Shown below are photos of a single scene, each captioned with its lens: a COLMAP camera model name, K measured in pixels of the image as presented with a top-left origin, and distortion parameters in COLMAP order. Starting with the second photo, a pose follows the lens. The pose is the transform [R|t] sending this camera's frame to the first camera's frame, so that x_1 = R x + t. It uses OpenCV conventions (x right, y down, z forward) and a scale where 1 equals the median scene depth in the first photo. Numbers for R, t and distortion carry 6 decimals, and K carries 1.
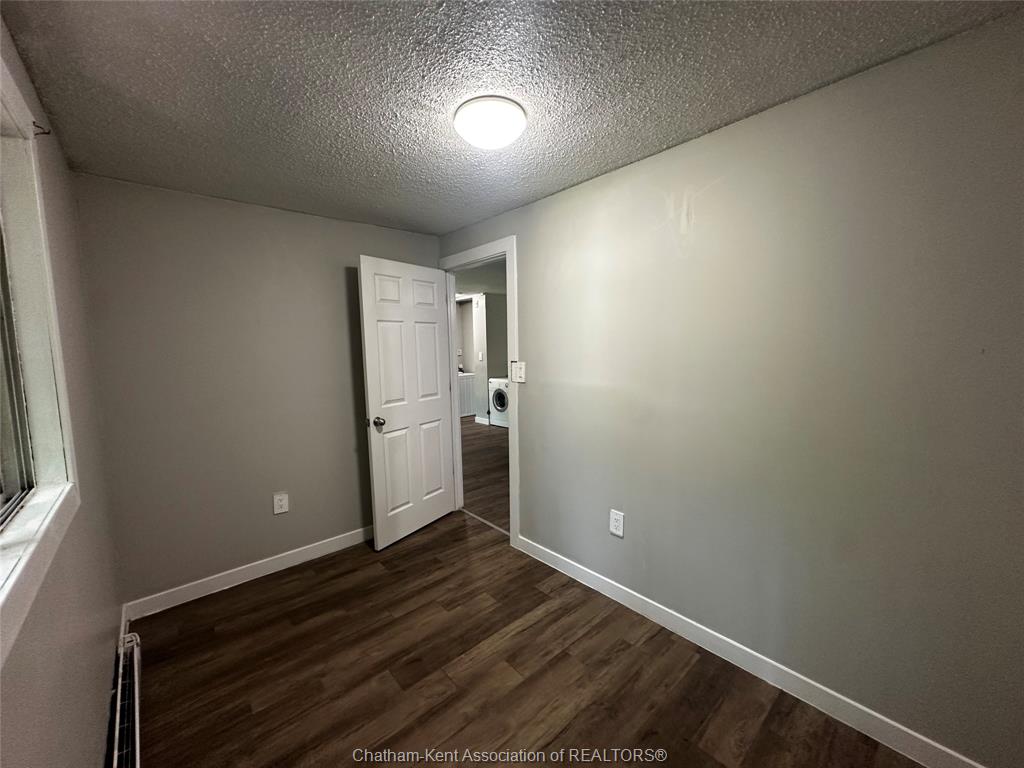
lens RADIAL K [[408.7, 0, 512.0], [0, 408.7, 384.0], [0, 0, 1]] dist [0.001969, 0.000082]
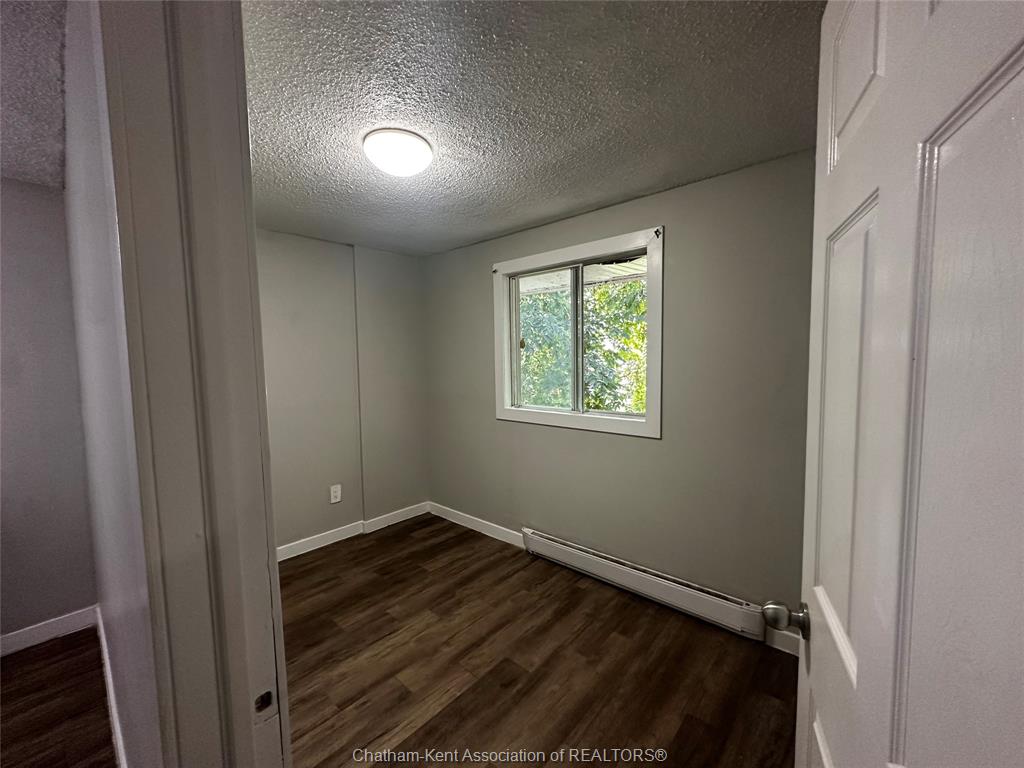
lens RADIAL K [[408.7, 0, 512.0], [0, 408.7, 384.0], [0, 0, 1]] dist [0.001969, 0.000082]
pose [[-0.992095, 0.044089, -0.117493, -0.168622], [0.022746, 0.983920, 0.177156, -0.184512], [0.123414, 0.173083, -0.977144, 1.852317]]
